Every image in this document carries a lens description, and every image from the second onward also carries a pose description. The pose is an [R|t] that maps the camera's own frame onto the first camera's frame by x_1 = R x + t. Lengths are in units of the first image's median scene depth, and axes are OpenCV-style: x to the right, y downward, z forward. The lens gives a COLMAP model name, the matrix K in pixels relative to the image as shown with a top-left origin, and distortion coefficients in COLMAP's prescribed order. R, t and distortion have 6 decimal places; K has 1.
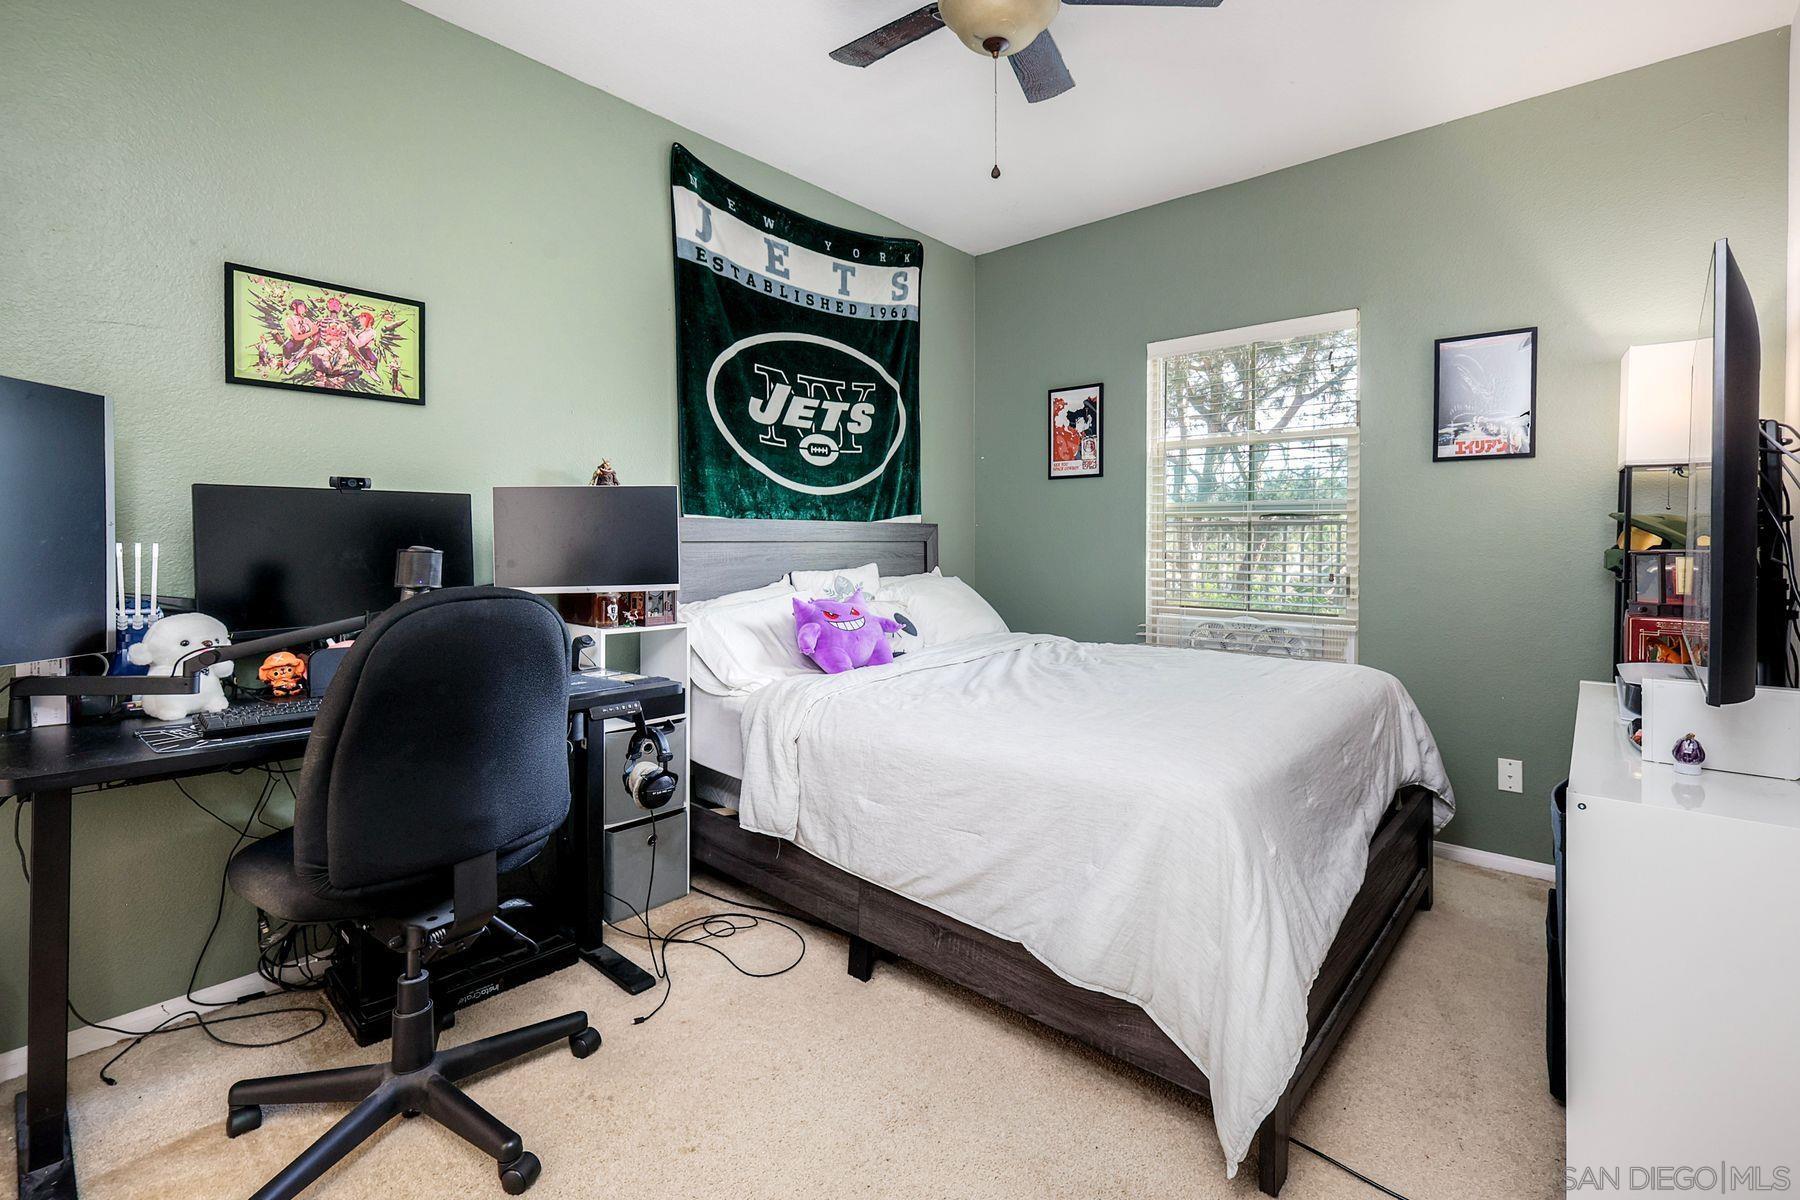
lens RADIAL K [[800.1, 0, 887.6], [0, 800.1, 535.5], [0, 0, 1]] dist [0.005225, -0.001708]
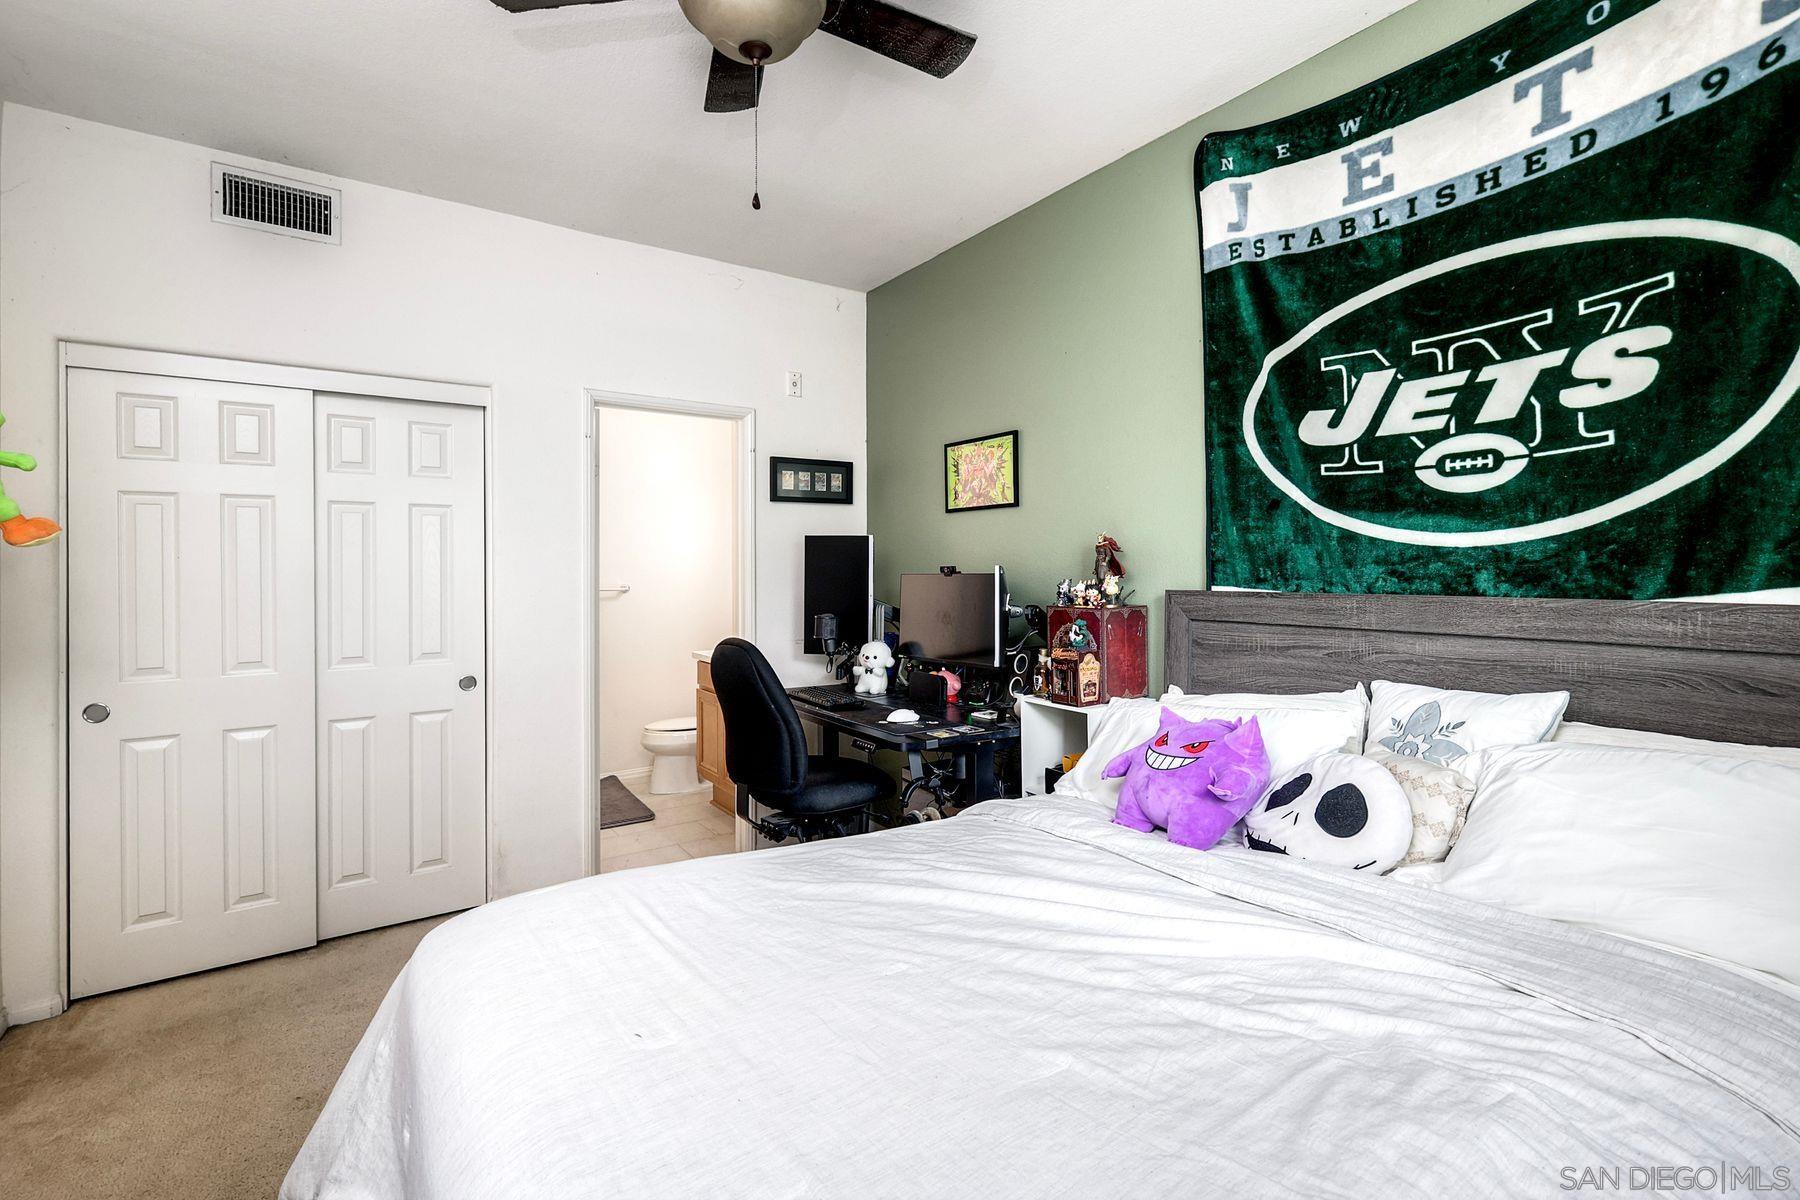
lens RADIAL K [[800.1, 0, 898.7], [0, 800.1, 588.0], [0, 0, 1]] dist [0.005225, -0.001708]
pose [[-0.216829, 0.001325, -0.976209, 0.531430], [-0.014582, 0.999883, 0.004596, -0.021087], [0.976101, 0.015232, -0.216784, 0.764005]]
